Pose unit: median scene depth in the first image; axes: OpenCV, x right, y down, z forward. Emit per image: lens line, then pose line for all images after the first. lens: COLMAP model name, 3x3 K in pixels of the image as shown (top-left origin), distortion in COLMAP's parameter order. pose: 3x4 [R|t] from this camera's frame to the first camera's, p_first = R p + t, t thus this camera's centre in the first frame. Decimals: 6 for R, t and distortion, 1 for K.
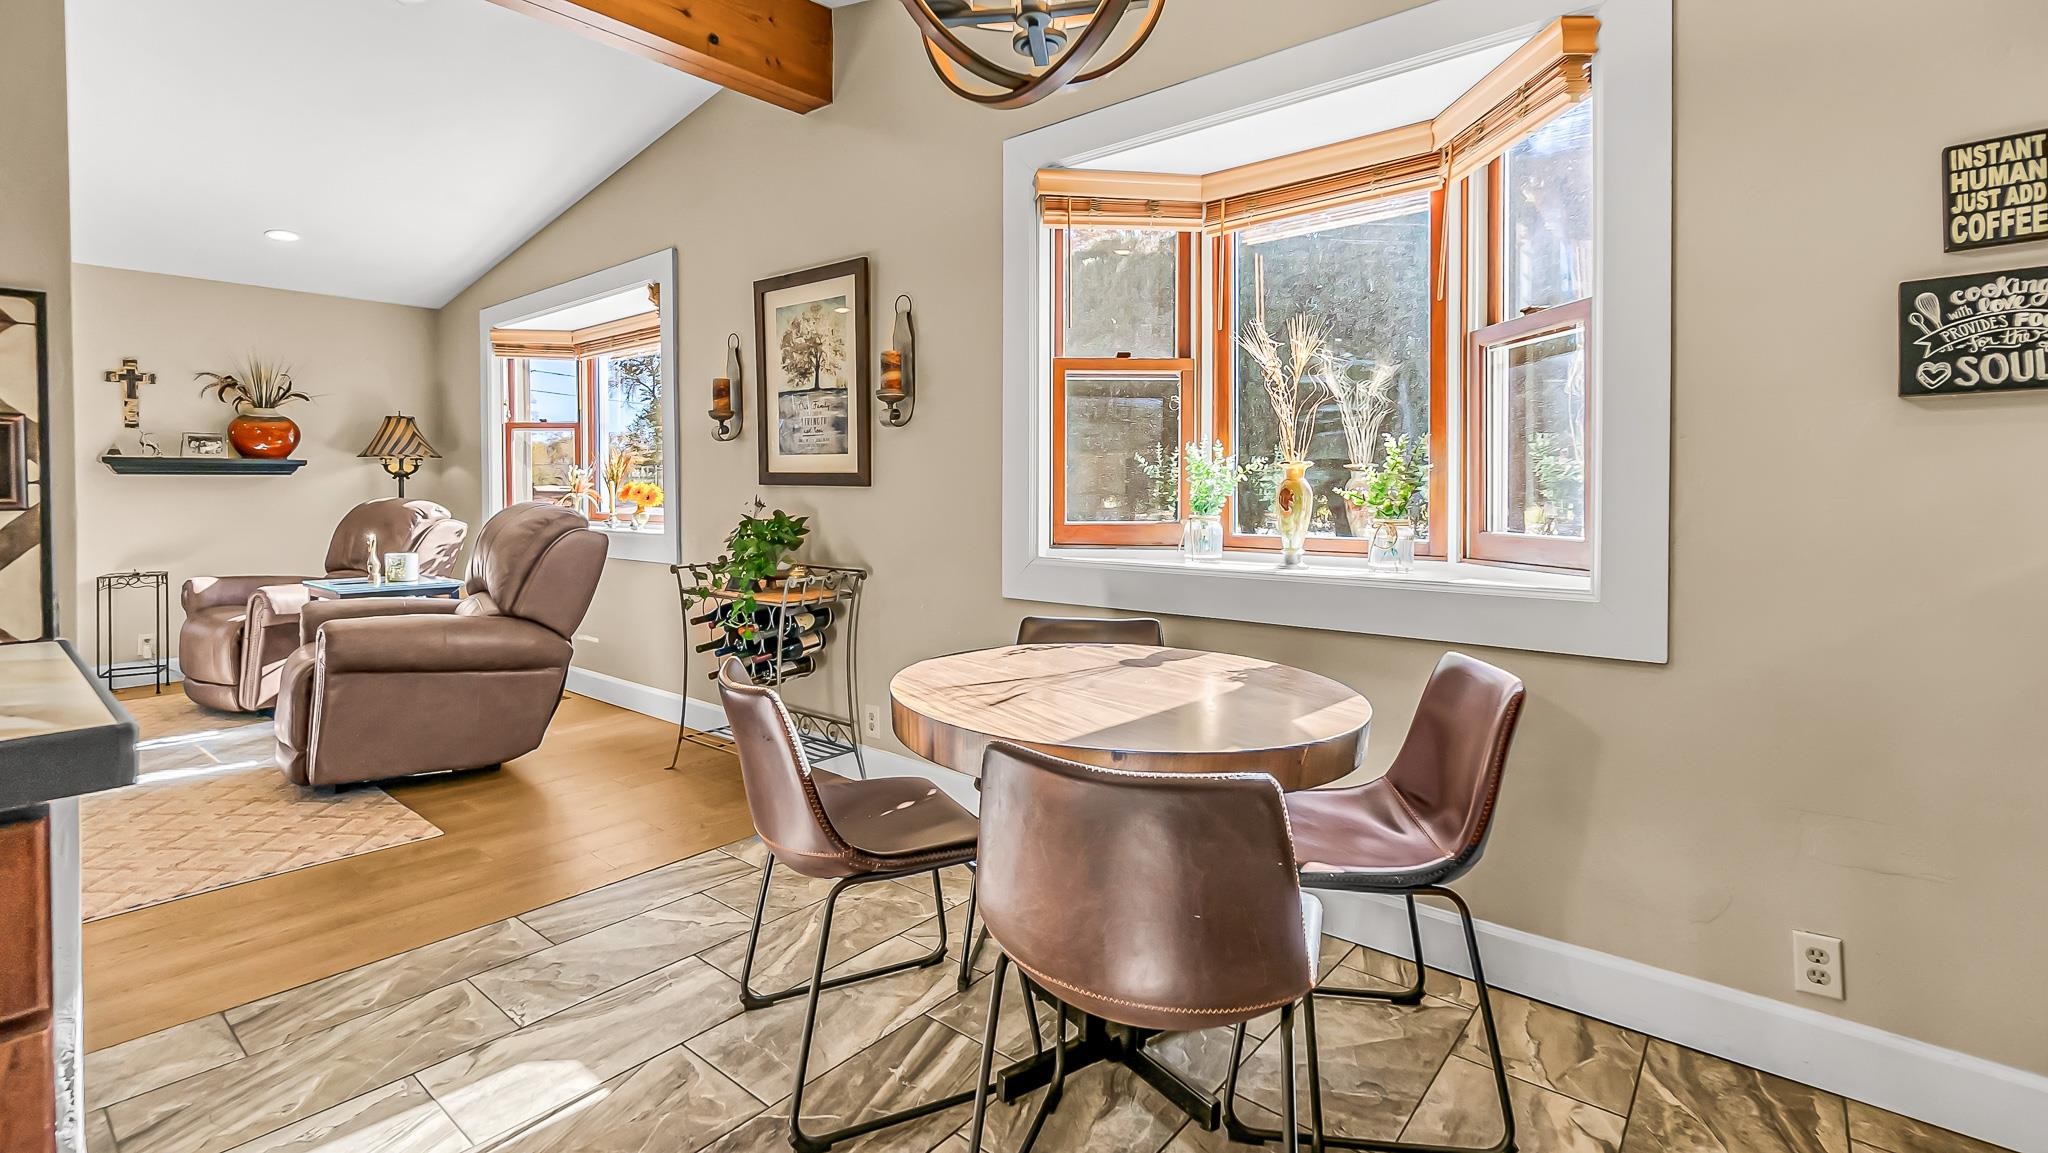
lens RADIAL K [[930.7, 0, 1016.4], [0, 930.7, 497.8], [0, 0, 1]] dist [-0.004633, 0.000649]
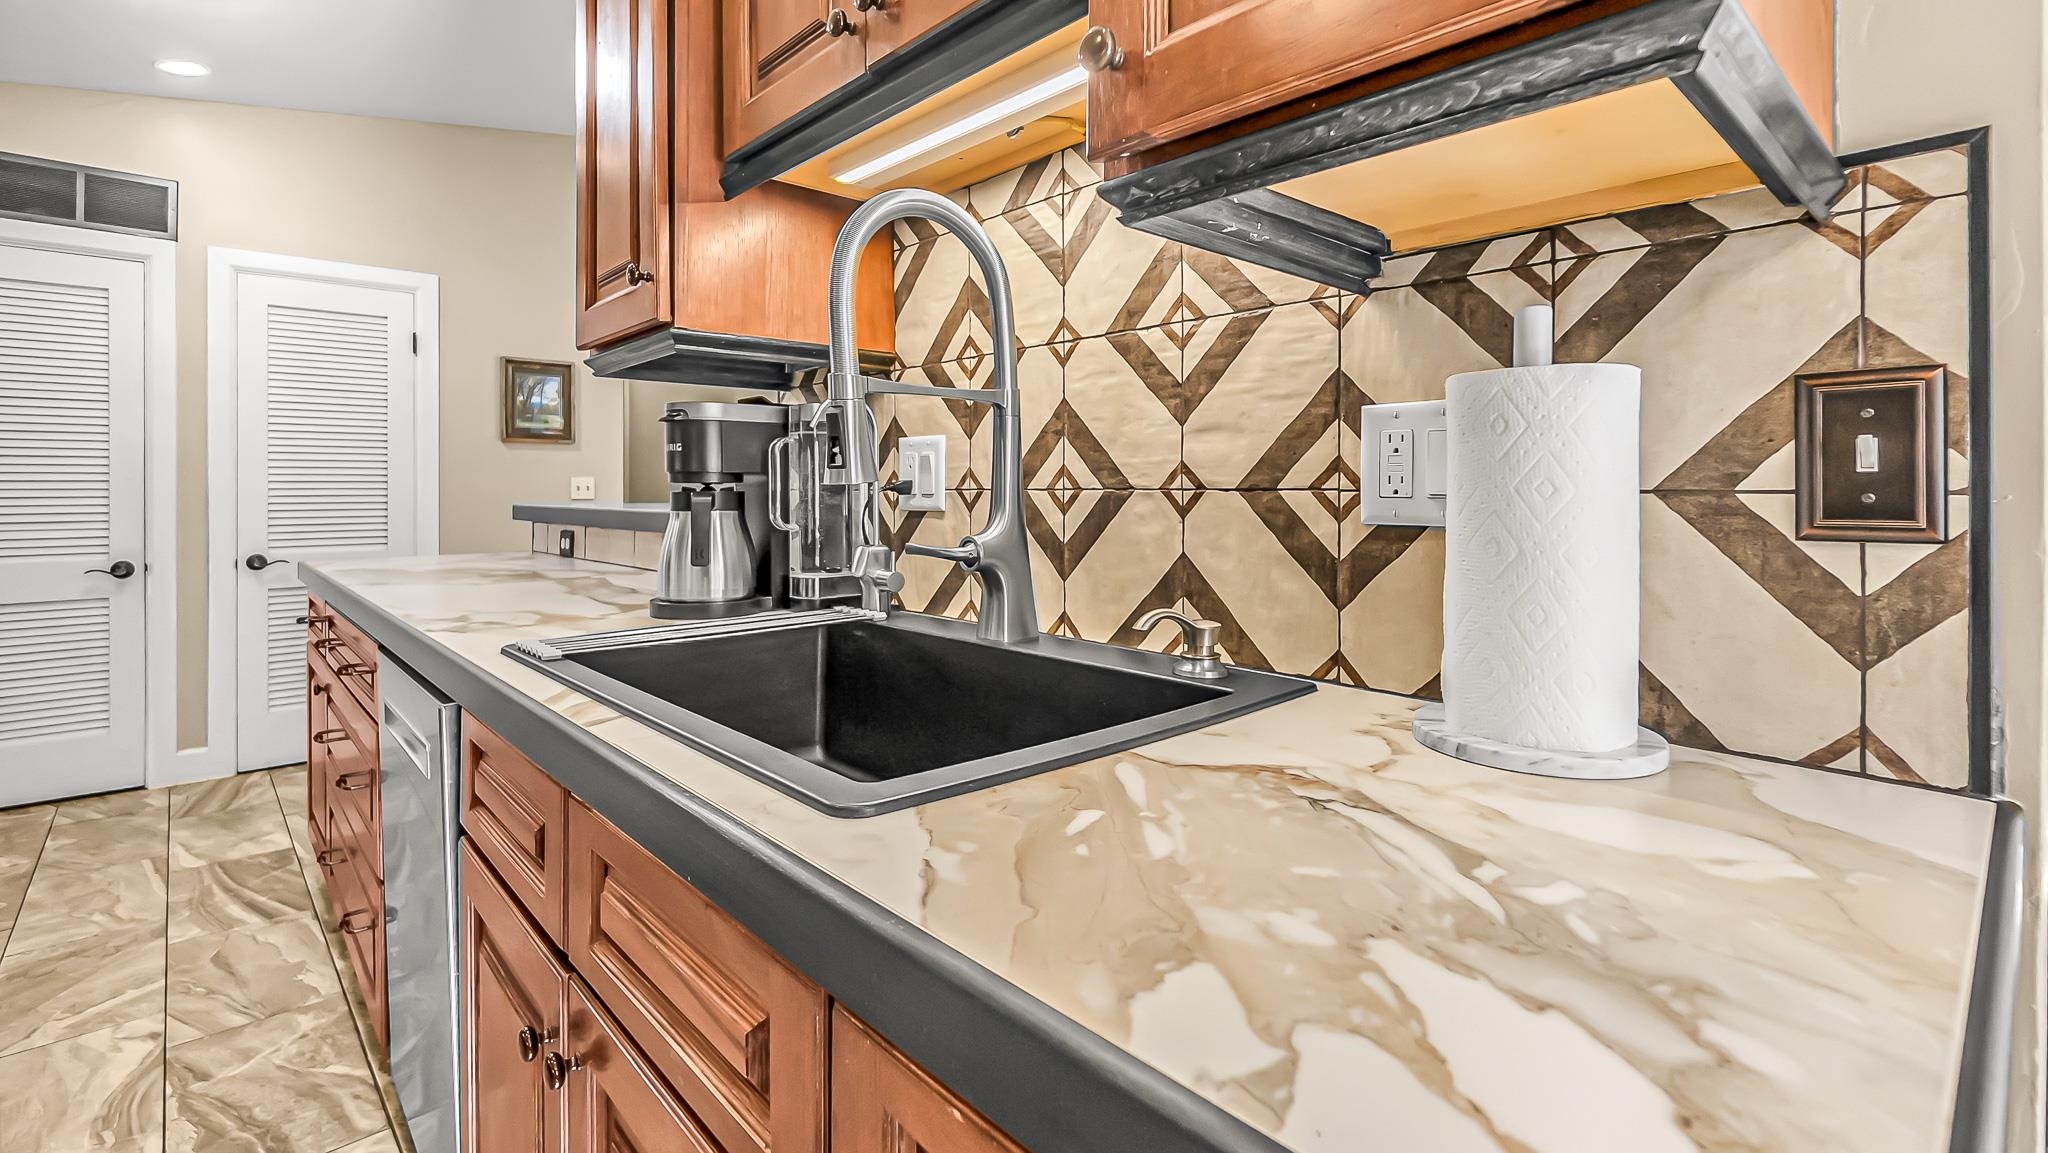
lens RADIAL K [[930.7, 0, 1014.7], [0, 930.7, 496.6], [0, 0, 1]] dist [-0.004633, 0.000649]
pose [[-0.124260, 0.004420, -0.992240, -0.468172], [-0.013353, 0.999892, 0.006127, -0.009886], [0.992160, 0.014010, -0.124188, 0.530531]]
